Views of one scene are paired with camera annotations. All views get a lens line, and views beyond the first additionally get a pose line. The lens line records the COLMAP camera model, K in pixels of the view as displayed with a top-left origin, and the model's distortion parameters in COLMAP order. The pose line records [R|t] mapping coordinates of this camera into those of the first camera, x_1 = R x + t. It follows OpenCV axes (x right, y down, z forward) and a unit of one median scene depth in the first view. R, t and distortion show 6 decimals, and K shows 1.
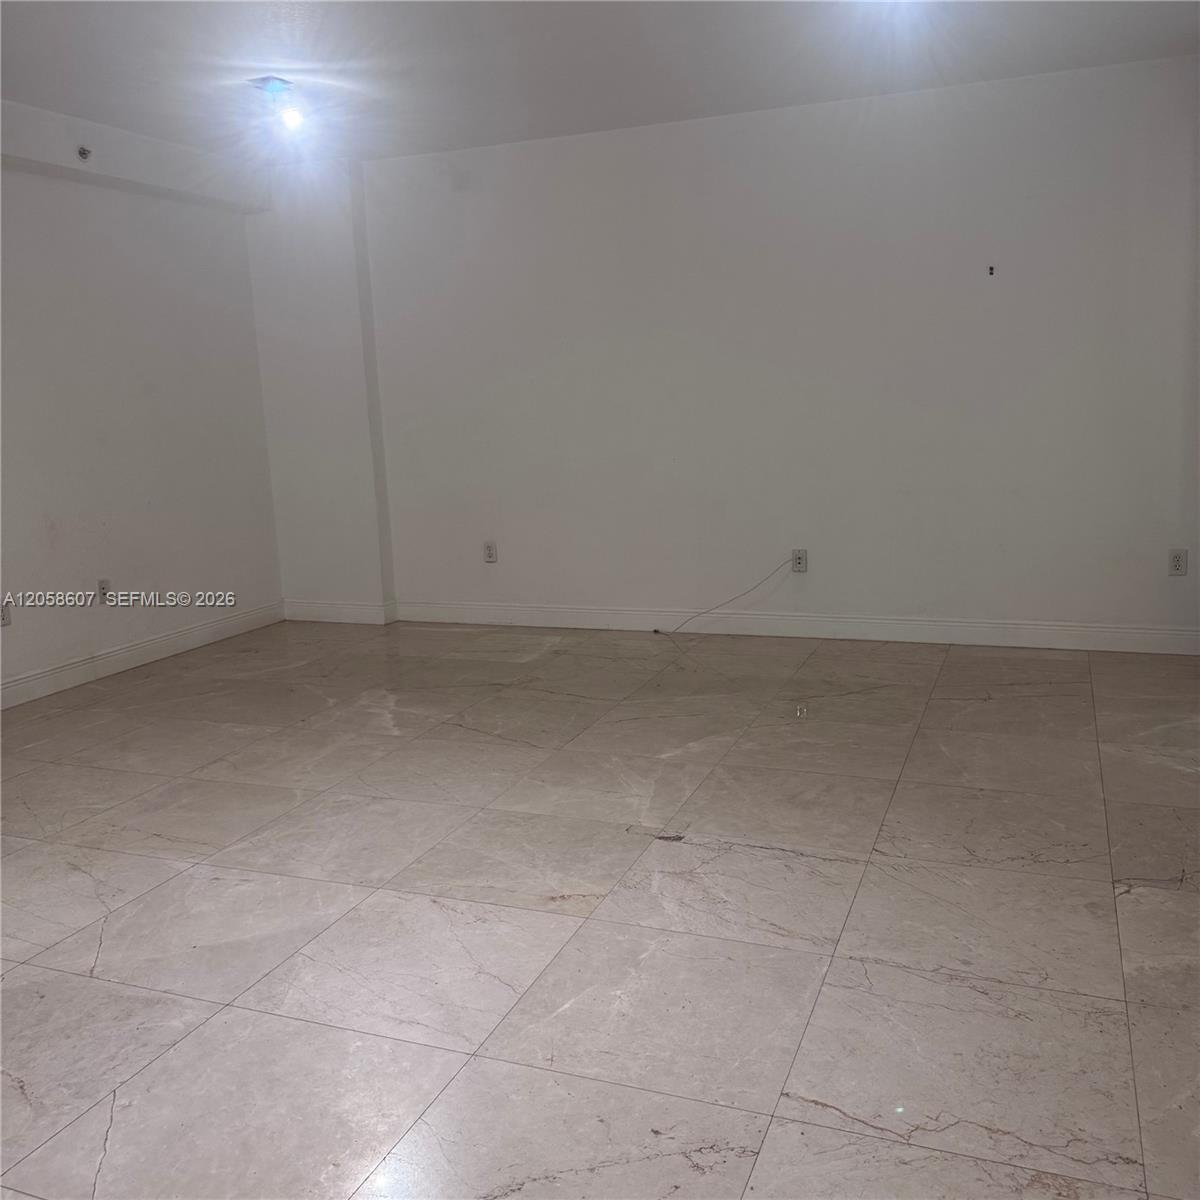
lens RADIAL K [[1150.3, 0, 600.0], [0, 1150.3, 600.0], [0, 0, 1]] dist [0.170948, -0.325437]
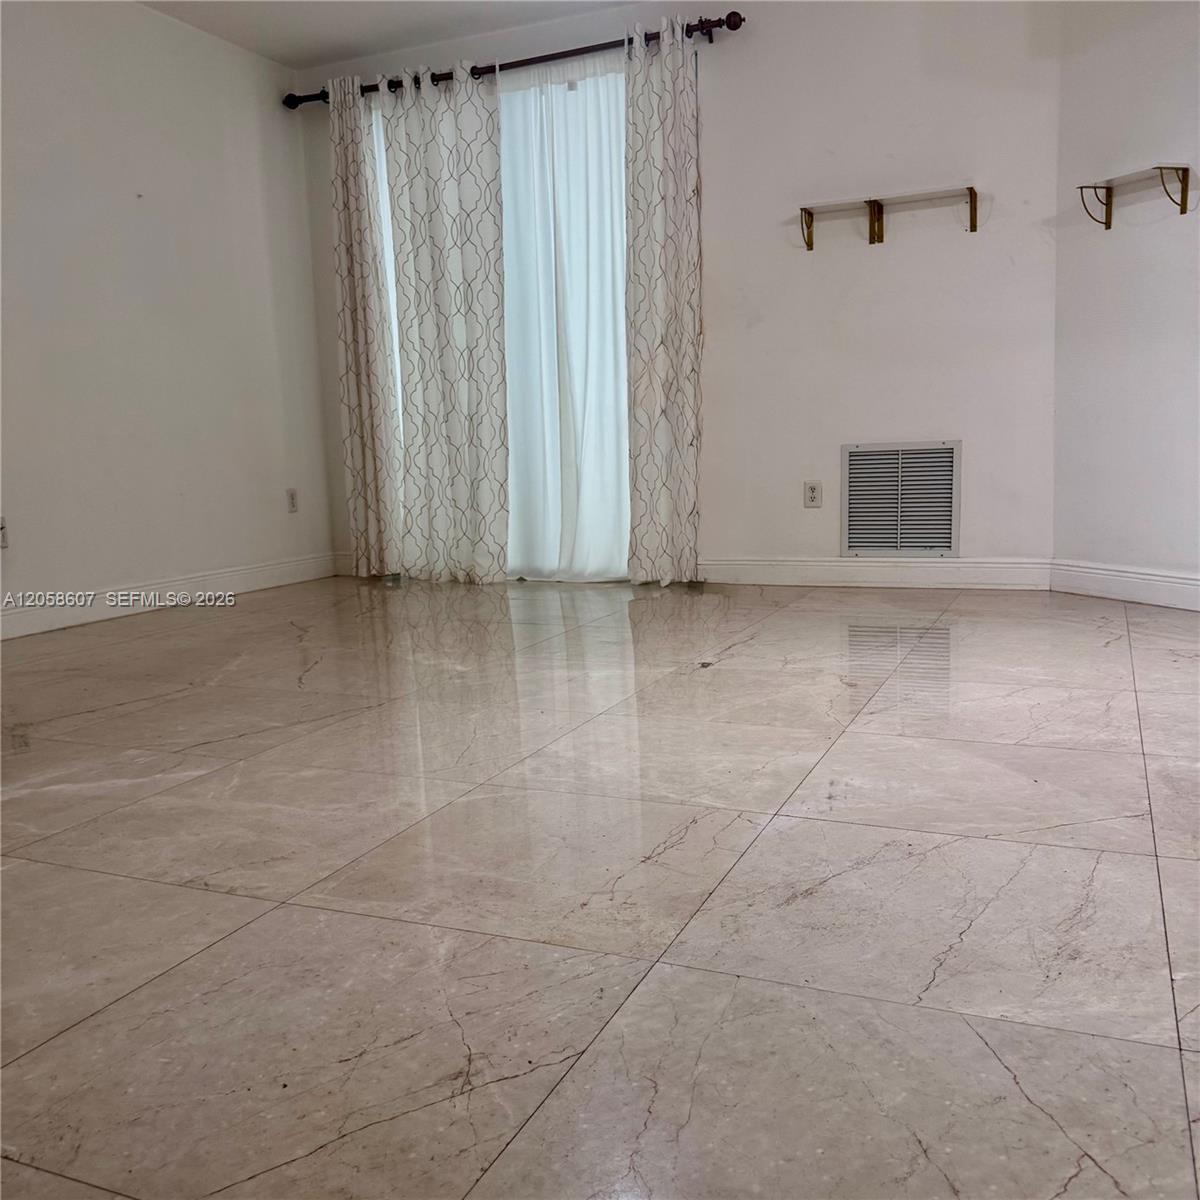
lens RADIAL K [[1150.3, 0, 600.0], [0, 1150.3, 600.0], [0, 0, 1]] dist [0.170948, -0.325437]
pose [[0.003063, -0.090084, 0.995929, -0.824395], [0.219861, 0.971625, 0.087210, 0.037544], [-0.975526, 0.218699, 0.022782, 0.924630]]
